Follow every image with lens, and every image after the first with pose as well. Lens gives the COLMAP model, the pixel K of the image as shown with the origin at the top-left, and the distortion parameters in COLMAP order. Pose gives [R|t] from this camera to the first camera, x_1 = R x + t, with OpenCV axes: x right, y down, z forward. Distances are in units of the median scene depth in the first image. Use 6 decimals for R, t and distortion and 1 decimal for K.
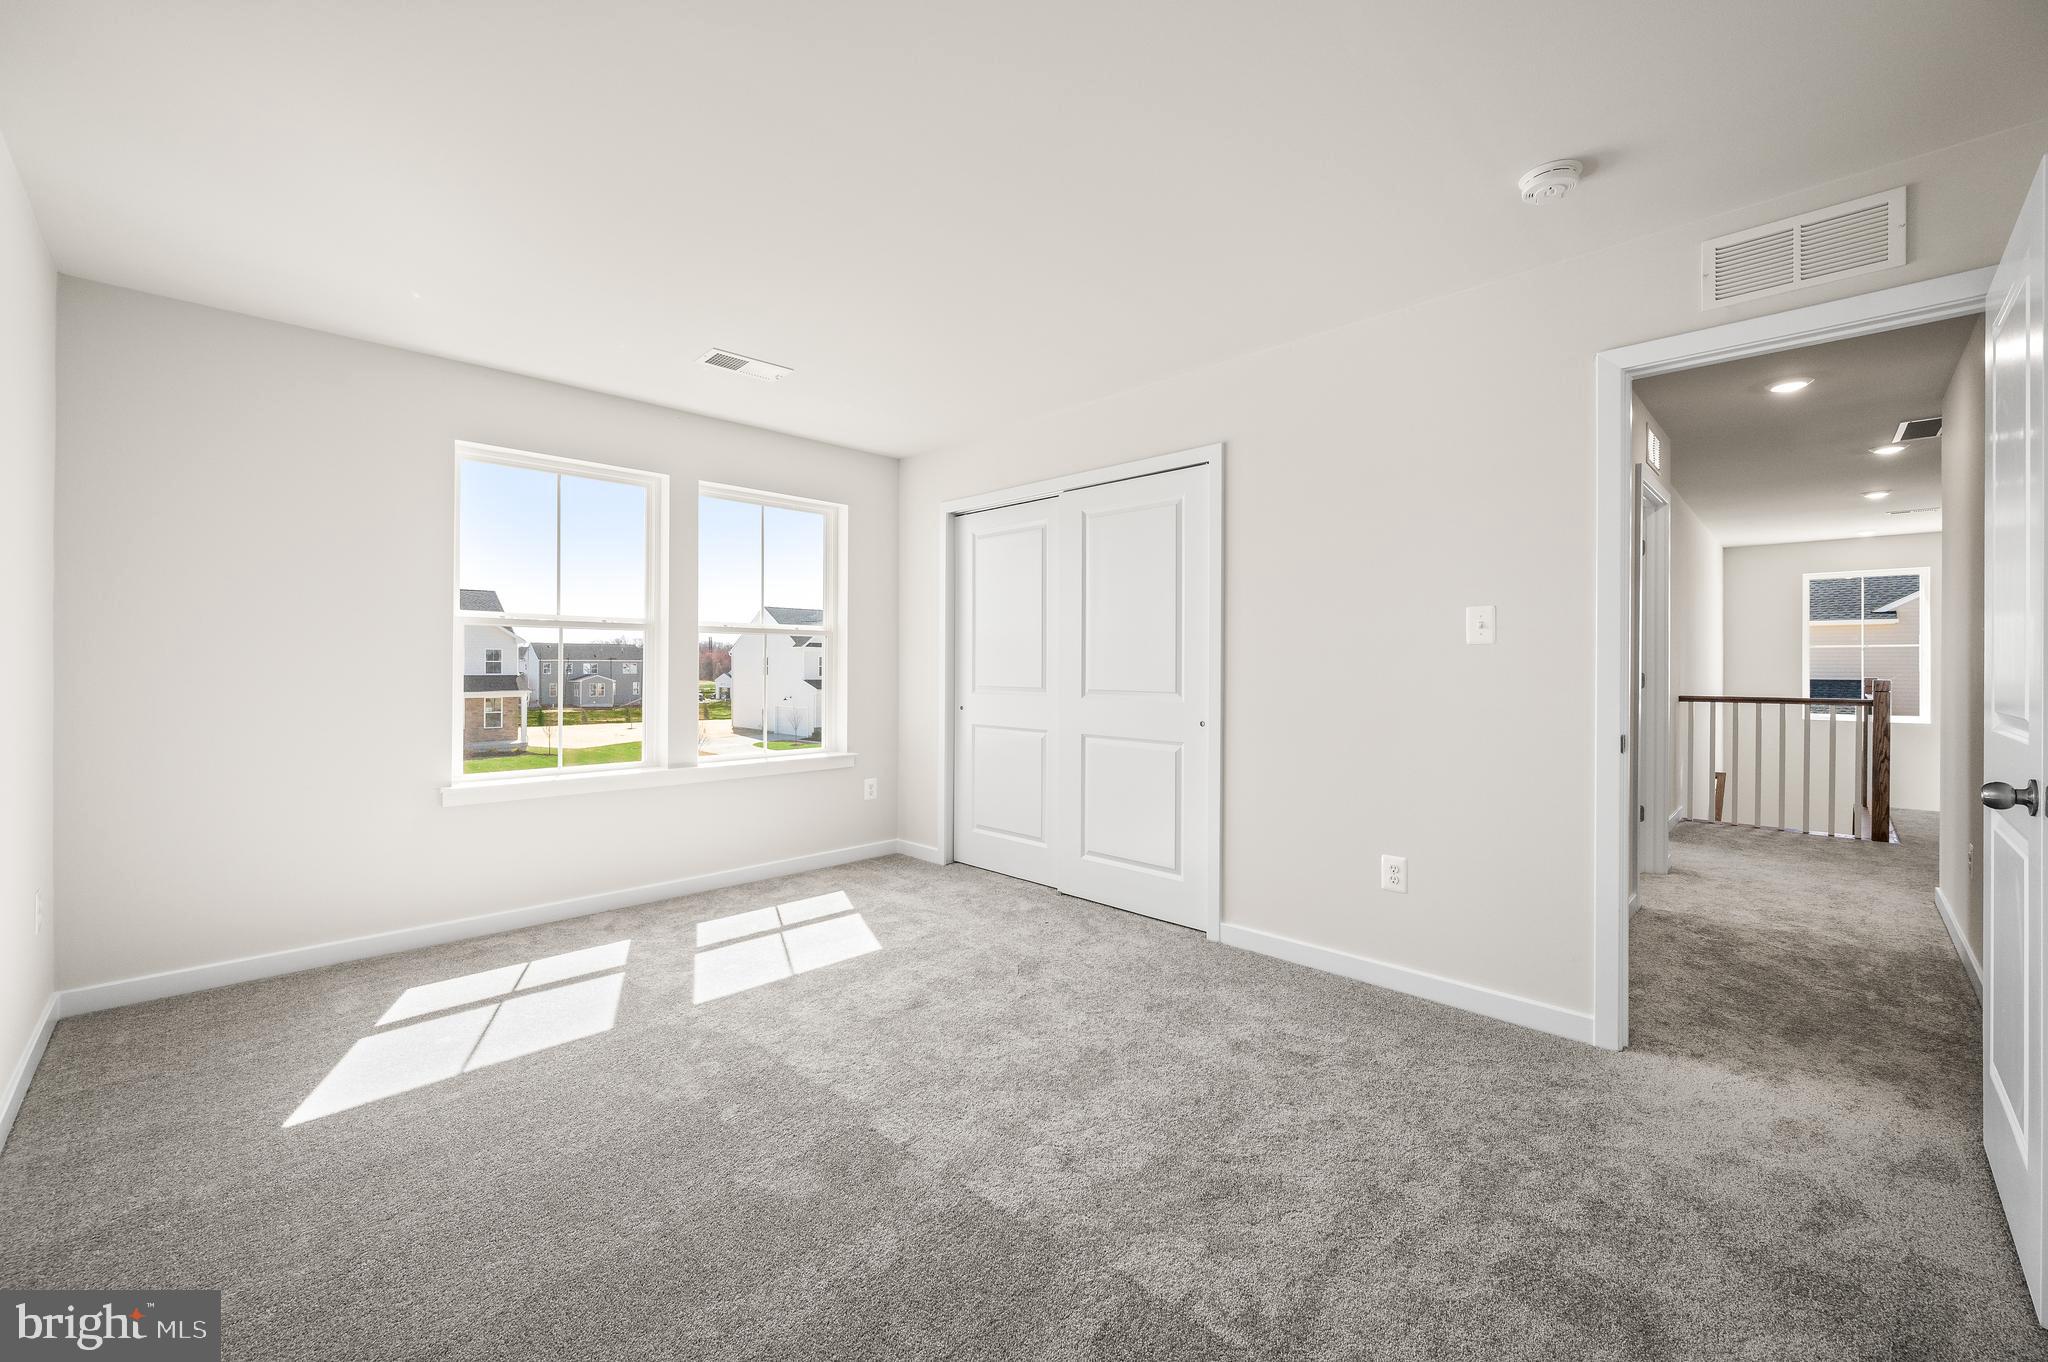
lens RADIAL K [[810.9, 0, 1039.2], [0, 810.9, 669.3], [0, 0, 1]] dist [0.000247, -0.000386]
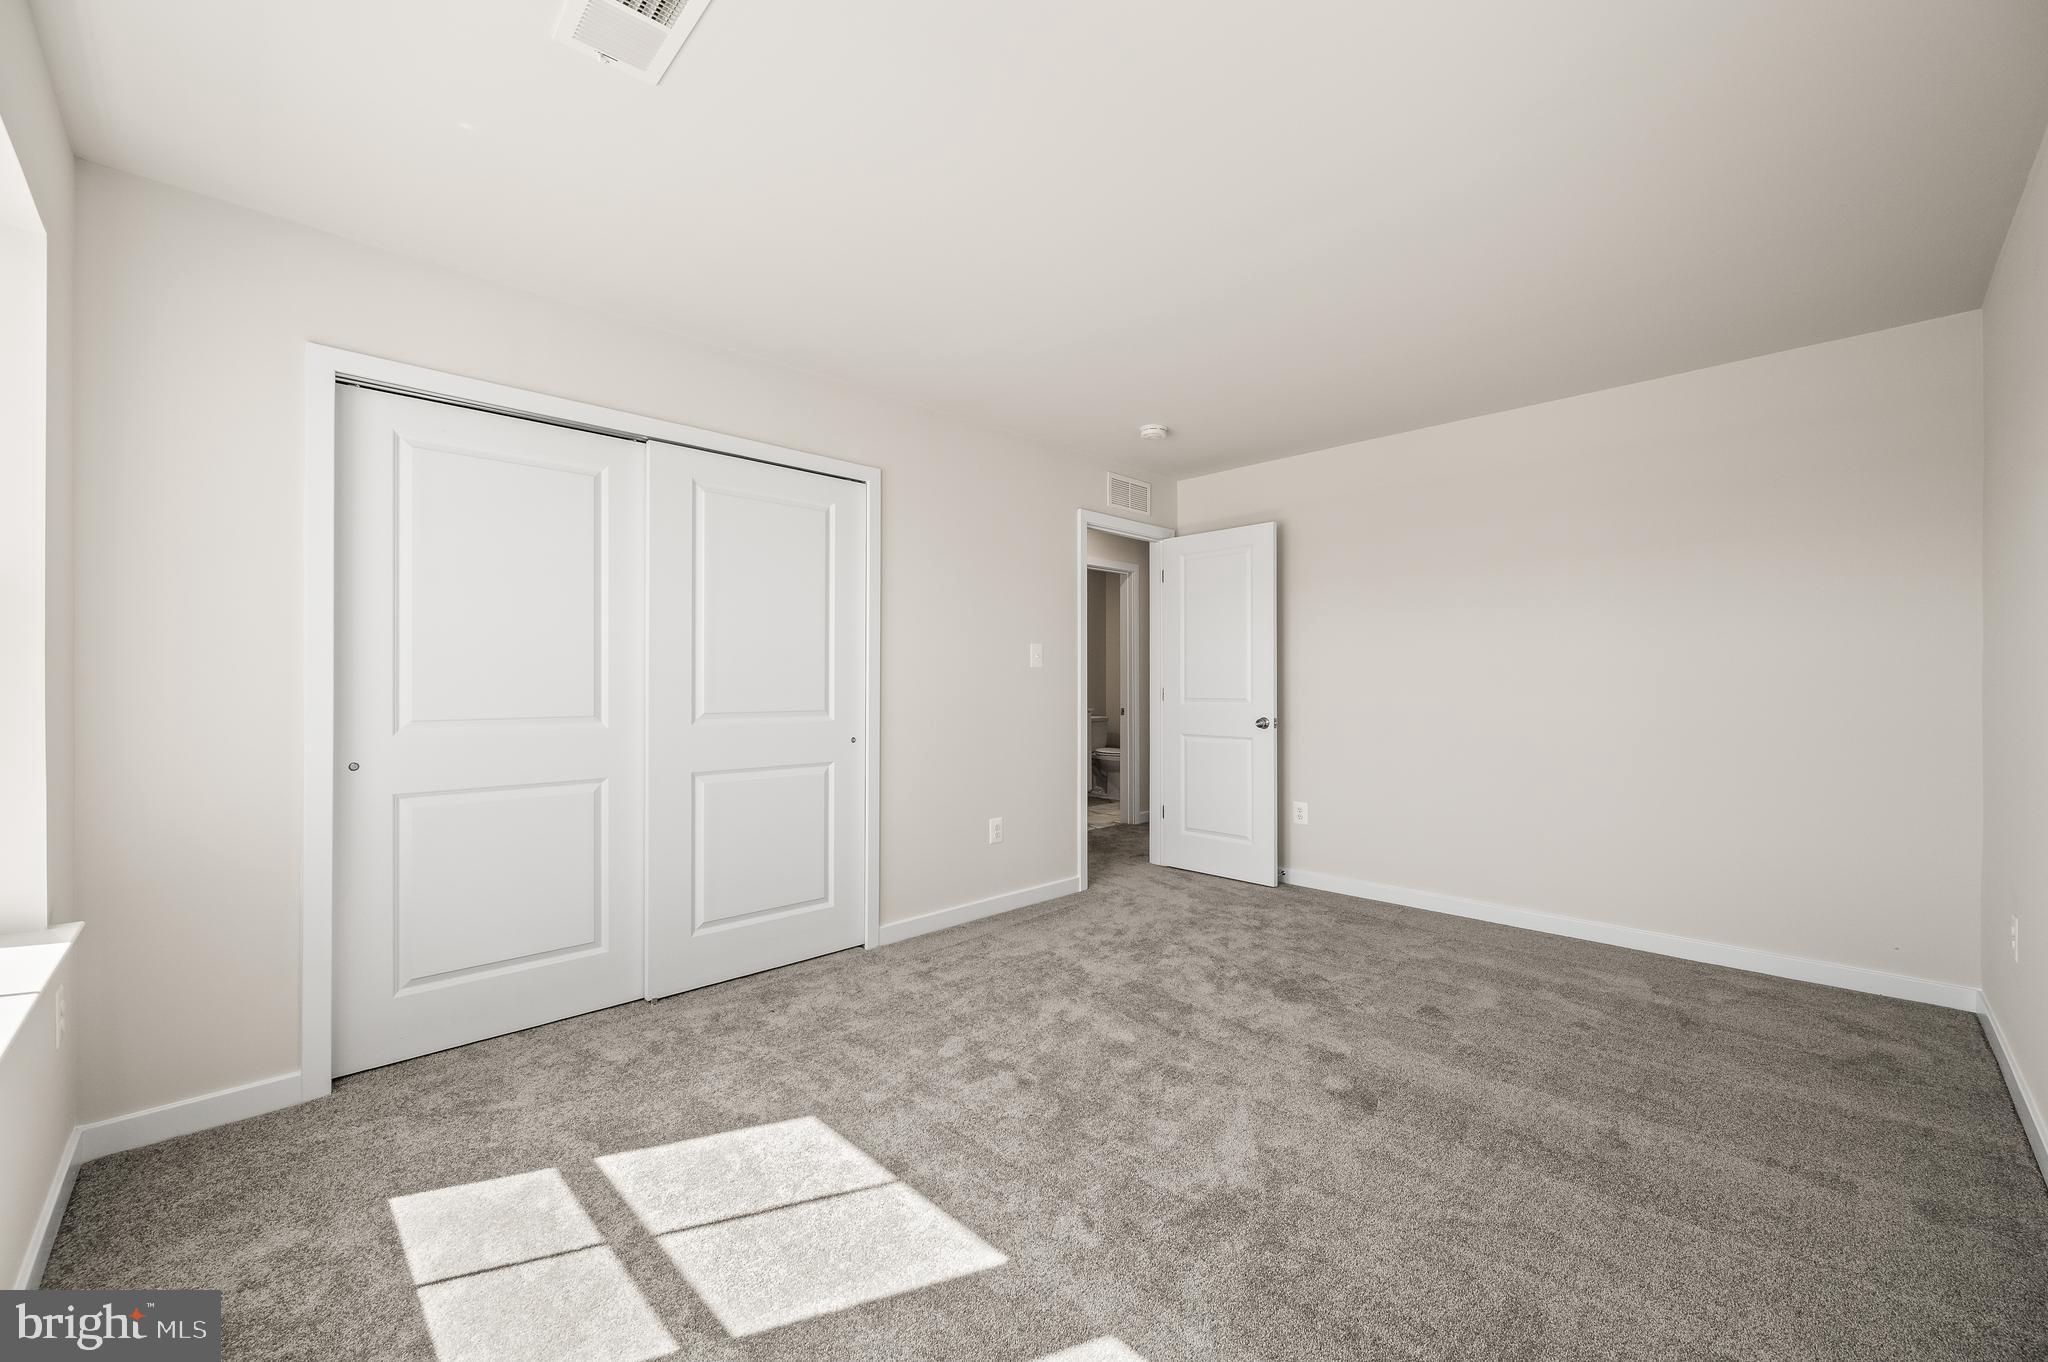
lens RADIAL K [[810.9, 0, 1019.5], [0, 810.9, 679.5], [0, 0, 1]] dist [0.000247, -0.000386]
pose [[0.028727, -0.000572, 0.999587, -0.746443], [0.003778, 0.999993, 0.000464, -0.006668], [-0.999580, 0.003763, 0.028729, 0.720092]]
